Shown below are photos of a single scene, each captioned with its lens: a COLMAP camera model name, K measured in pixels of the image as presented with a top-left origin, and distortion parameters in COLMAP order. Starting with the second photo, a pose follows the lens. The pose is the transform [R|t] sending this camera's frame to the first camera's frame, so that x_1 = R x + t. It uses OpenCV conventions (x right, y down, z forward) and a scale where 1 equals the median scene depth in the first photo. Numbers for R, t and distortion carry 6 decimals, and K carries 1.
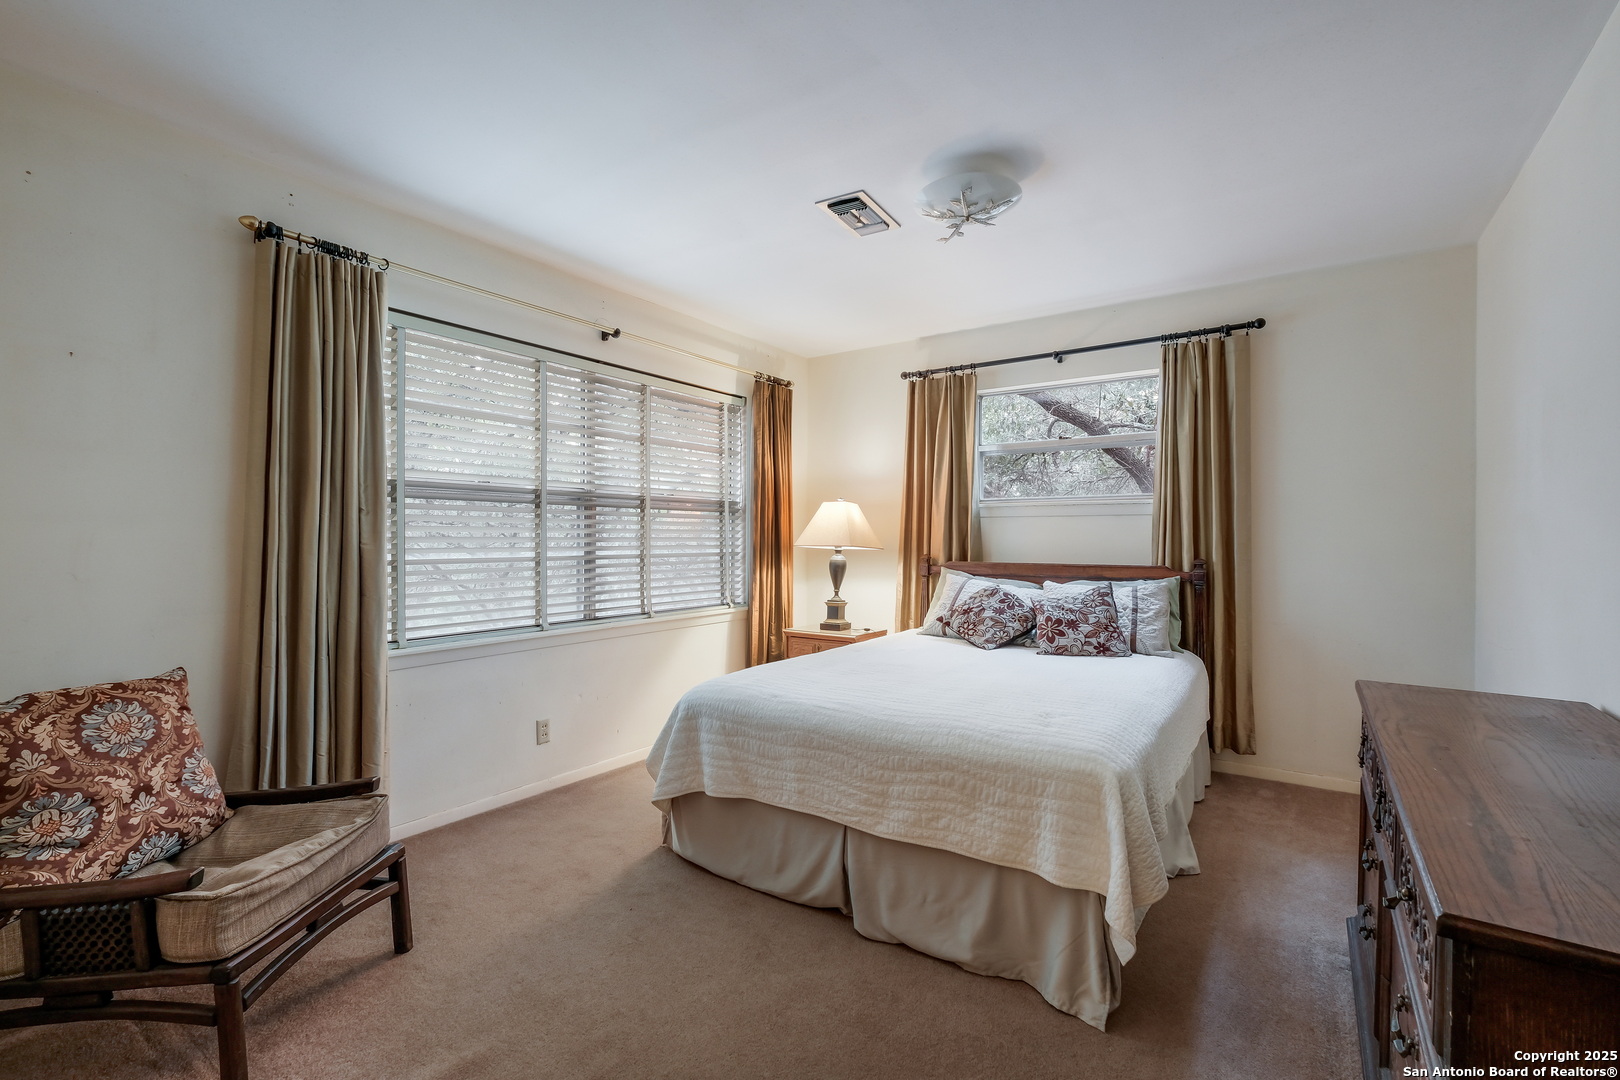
lens RADIAL K [[704.3, 0, 819.3], [0, 704.3, 550.3], [0, 0, 1]] dist [0.002100, 0.000094]
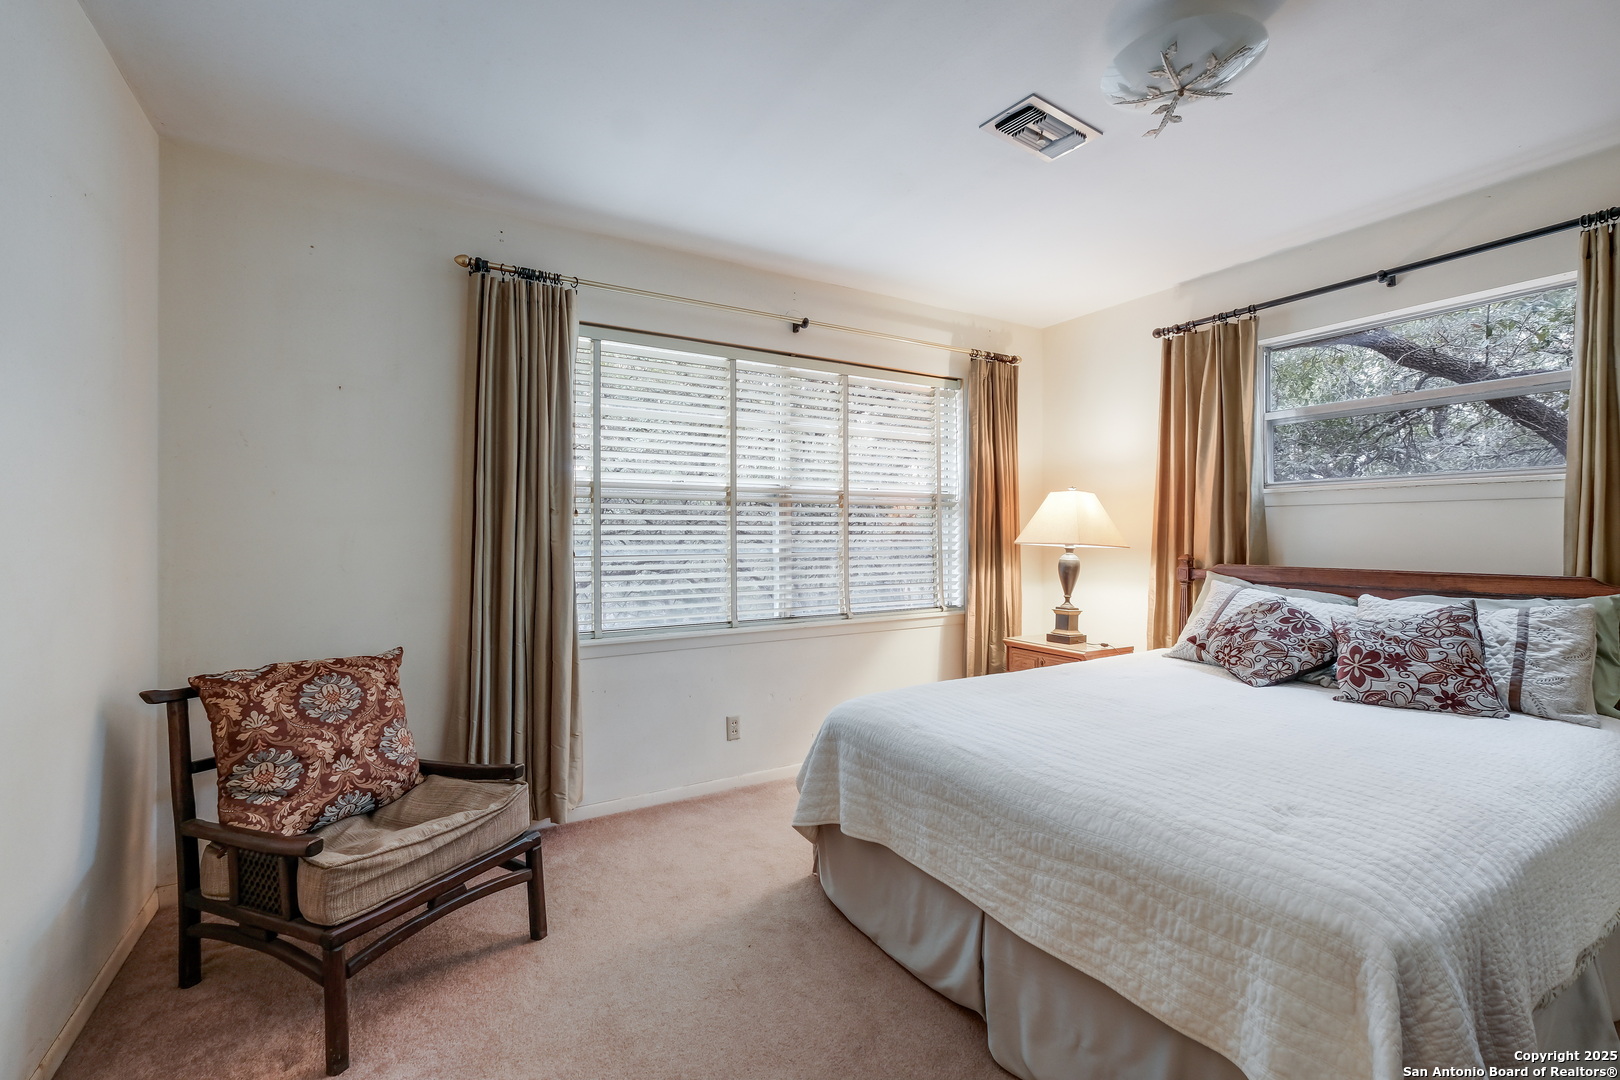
lens RADIAL K [[693.0, 0, 809.4], [0, 693.0, 538.7], [0, 0, 1]] dist [-0.001678, -0.000006]
pose [[0.908740, 0.000791, -0.417362, 0.121395], [-0.004718, 0.999954, -0.008377, -0.004810], [0.417336, 0.009582, 0.908702, 0.152506]]
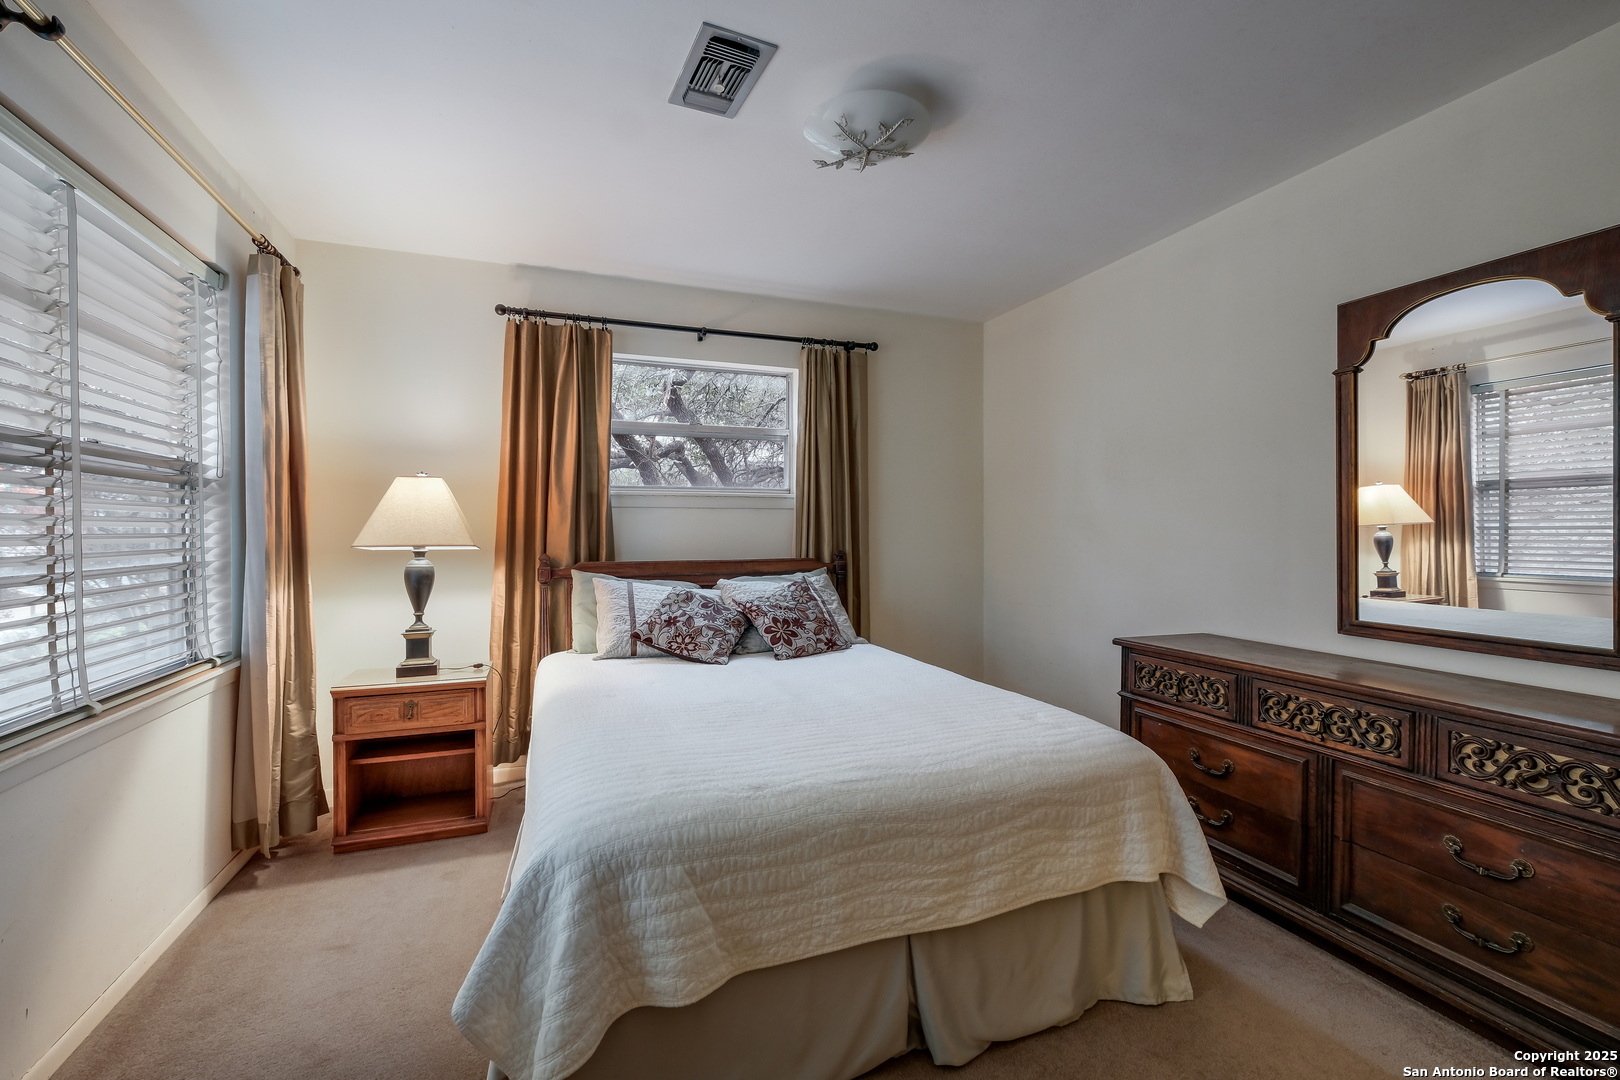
lens RADIAL K [[696.9, 0, 810.0], [0, 696.9, 540.0], [0, 0, 1]] dist [-0.000286, 0.000049]
pose [[0.569972, -0.014206, 0.821541, -0.400169], [0.017854, 0.999829, 0.004901, -0.010704], [-0.821470, 0.011875, 0.570128, 0.451456]]
